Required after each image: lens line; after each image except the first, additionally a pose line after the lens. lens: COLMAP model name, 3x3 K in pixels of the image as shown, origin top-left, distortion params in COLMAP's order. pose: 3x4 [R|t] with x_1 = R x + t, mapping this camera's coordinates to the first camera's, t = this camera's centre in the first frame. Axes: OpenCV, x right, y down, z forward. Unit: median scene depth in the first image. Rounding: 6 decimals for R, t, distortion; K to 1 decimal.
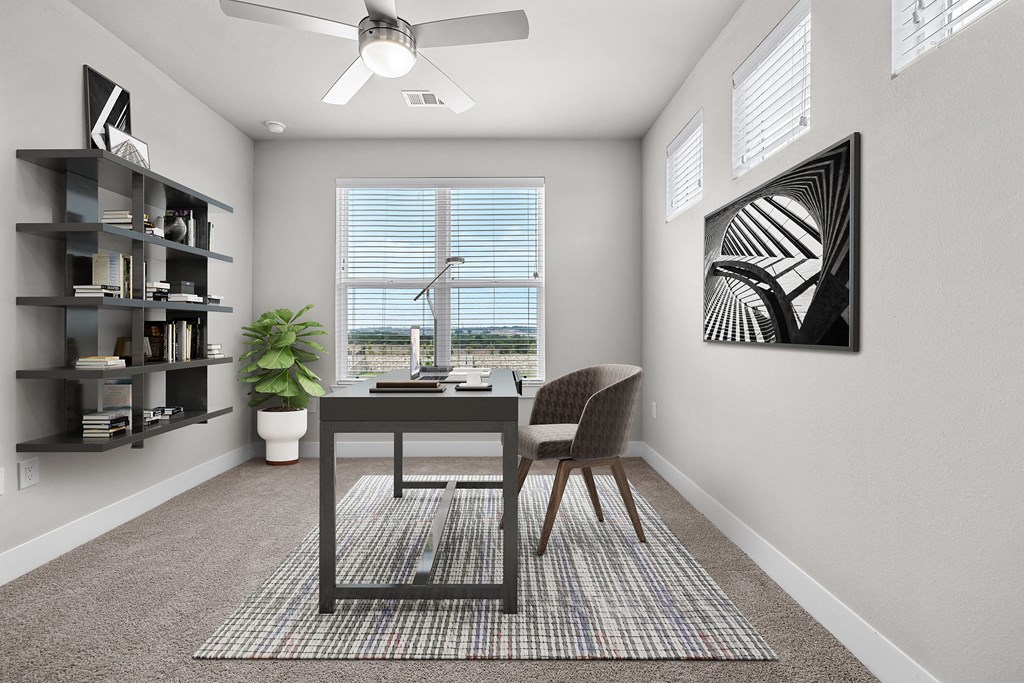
lens RADIAL K [[429.0, 0, 512.0], [0, 429.0, 341.5], [0, 0, 1]] dist [0.000079, -0.000016]
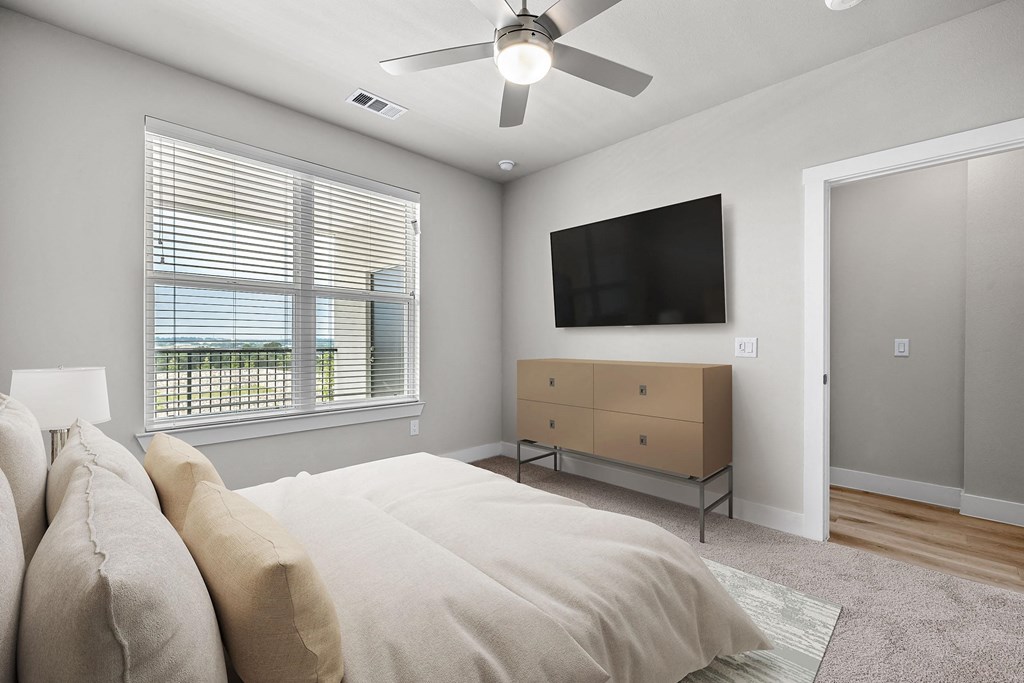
lens RADIAL K [[429.0, 0, 512.0], [0, 429.0, 341.5], [0, 0, 1]] dist [0.000079, -0.000016]
pose [[0.709631, 0.005284, 0.704554, -0.468246], [0.014875, 0.999637, -0.022479, -0.016076], [-0.704416, 0.026432, 0.709295, 0.156830]]
